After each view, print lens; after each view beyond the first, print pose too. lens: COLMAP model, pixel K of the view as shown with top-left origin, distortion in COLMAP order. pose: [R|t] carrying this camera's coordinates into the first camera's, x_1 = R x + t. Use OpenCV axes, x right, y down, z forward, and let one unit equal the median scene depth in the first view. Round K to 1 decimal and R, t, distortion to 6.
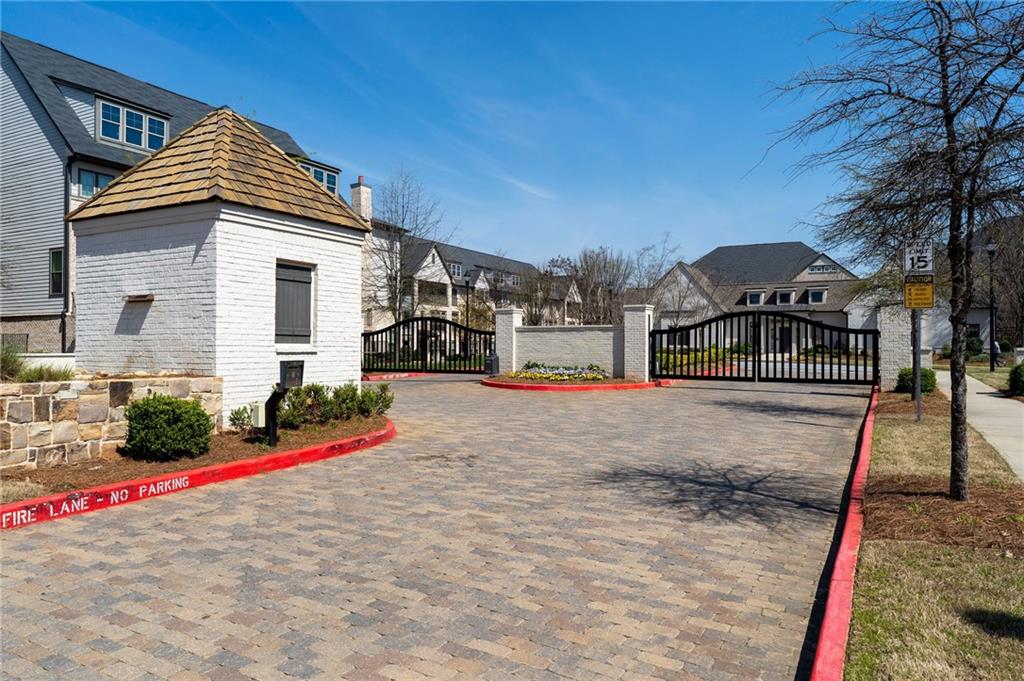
lens RADIAL K [[672.9, 0, 512.0], [0, 672.9, 340.5], [0, 0, 1]] dist [0.003555, 0.000518]
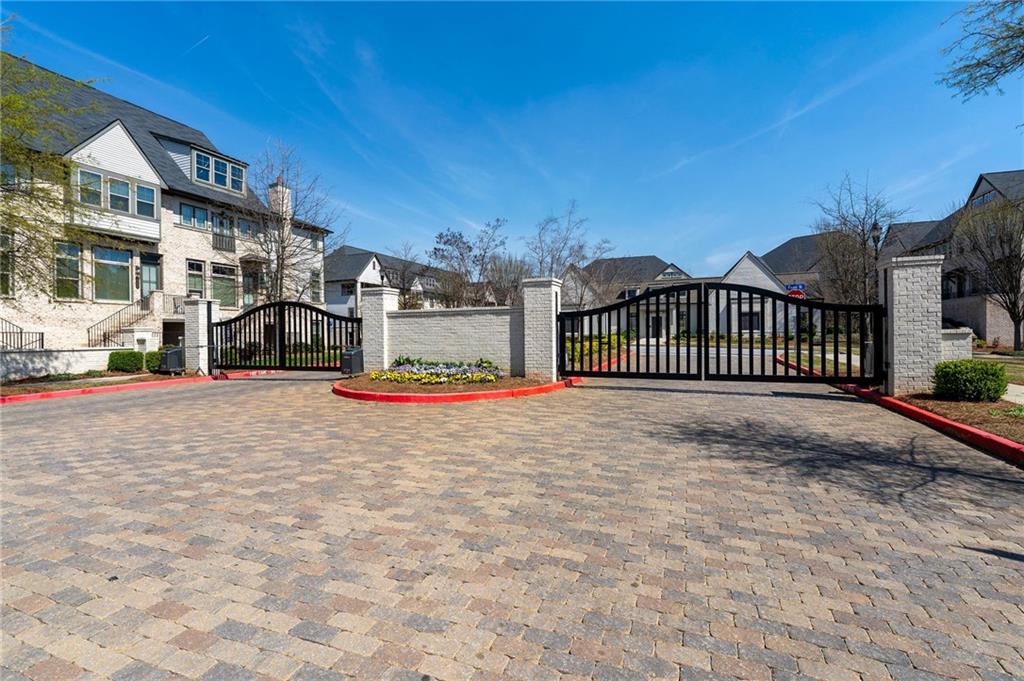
lens RADIAL K [[486.2, 0, 512.0], [0, 486.2, 340.5], [0, 0, 1]] dist [-0.001662, -0.000521]
pose [[0.991077, -0.015674, 0.132363, 0.075350], [0.012987, 0.999692, 0.021140, 0.003631], [-0.132654, -0.019232, 0.990976, 0.429830]]
